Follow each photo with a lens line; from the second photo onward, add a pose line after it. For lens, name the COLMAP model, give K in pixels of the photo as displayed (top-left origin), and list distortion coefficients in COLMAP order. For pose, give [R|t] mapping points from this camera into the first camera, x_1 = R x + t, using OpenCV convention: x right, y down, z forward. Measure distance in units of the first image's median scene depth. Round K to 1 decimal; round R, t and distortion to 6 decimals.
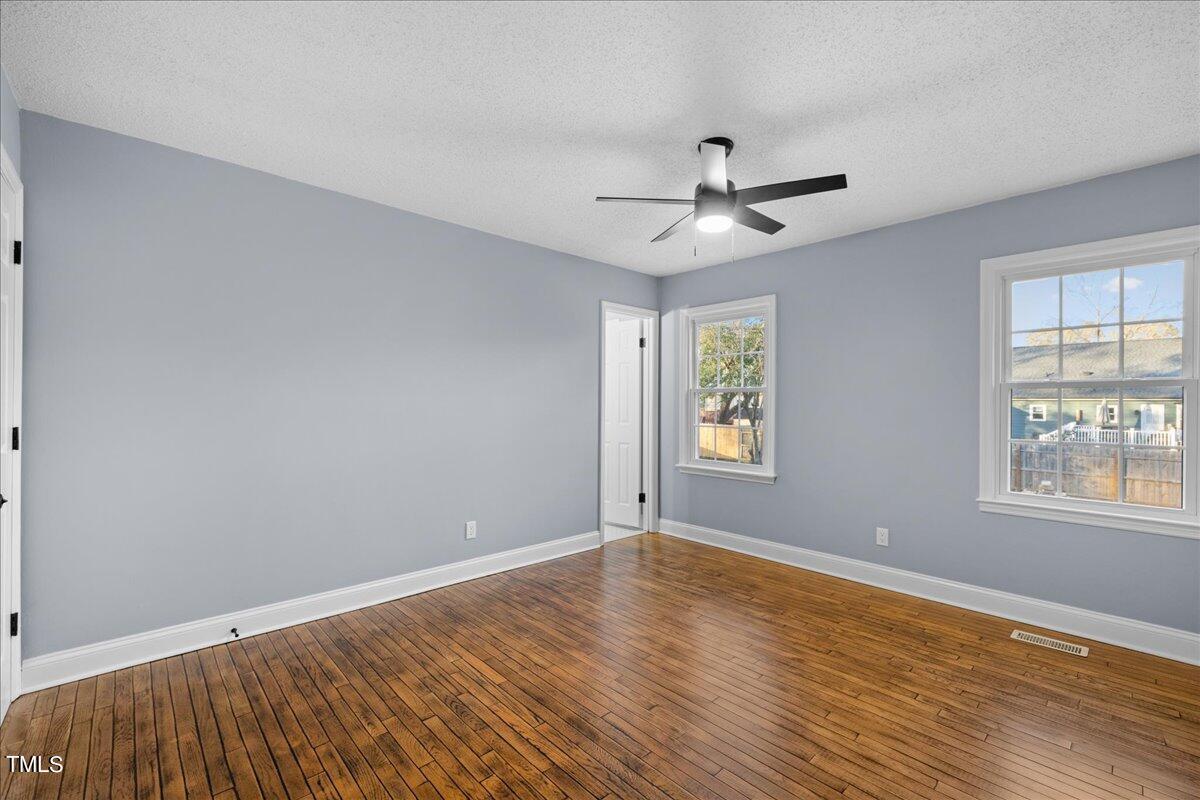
lens RADIAL K [[505.5, 0, 600.2], [0, 505.5, 402.9], [0, 0, 1]] dist [-0.001296, -0.000400]
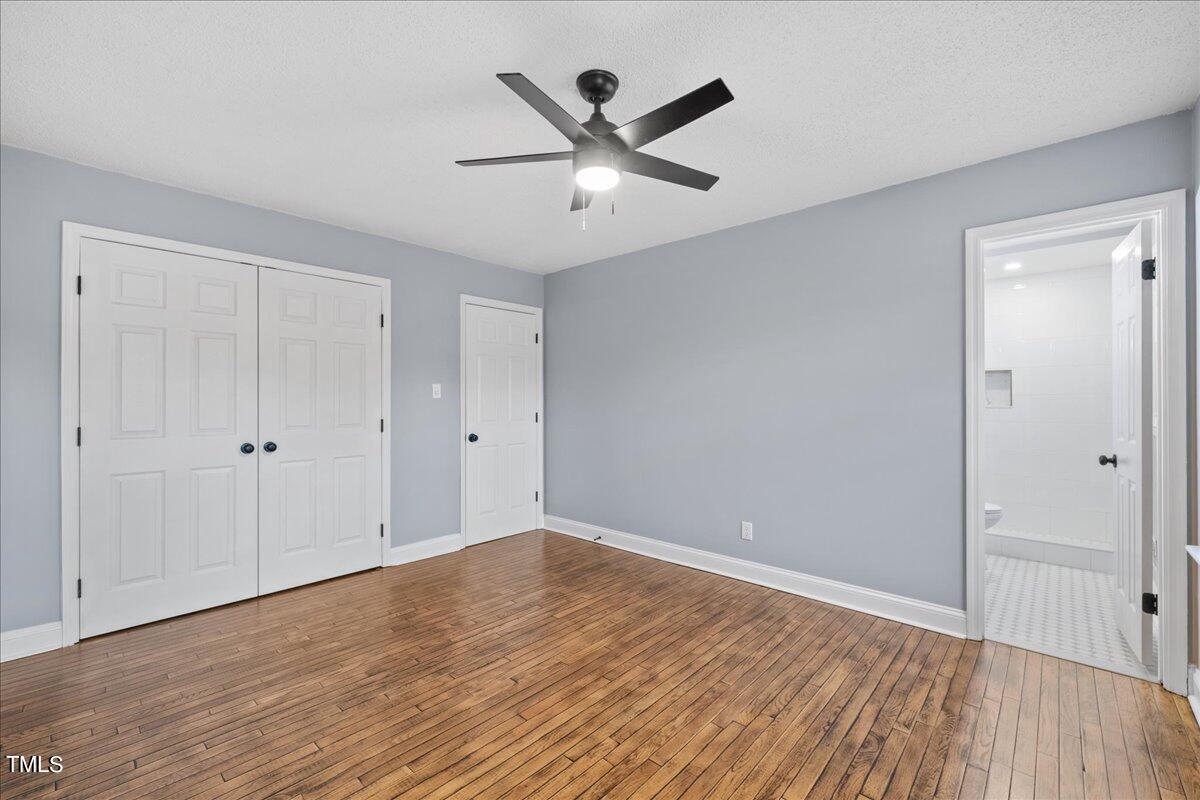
lens RADIAL K [[505.5, 0, 598.5], [0, 505.5, 400.3], [0, 0, 1]] dist [-0.001296, -0.000400]
pose [[0.077797, -0.007474, -0.996941, 0.740733], [0.001502, 0.999972, -0.007380, 0.005591], [0.996968, -0.000924, 0.077806, 0.674137]]
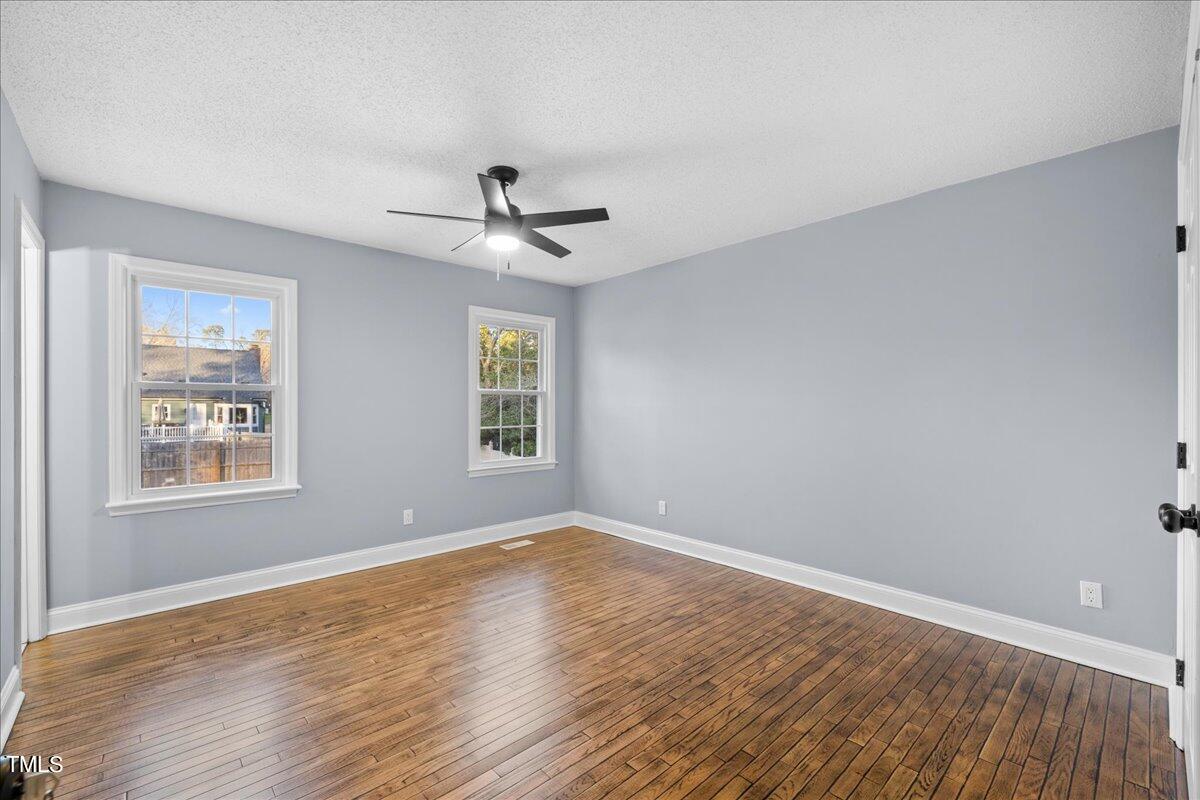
lens RADIAL K [[505.5, 0, 596.9], [0, 505.5, 406.6], [0, 0, 1]] dist [-0.001296, -0.000400]
pose [[0.014318, -0.009130, 0.999856, -0.631656], [0.000224, 0.999958, 0.009128, -0.003421], [-0.999897, 0.000093, 0.014319, 0.559311]]
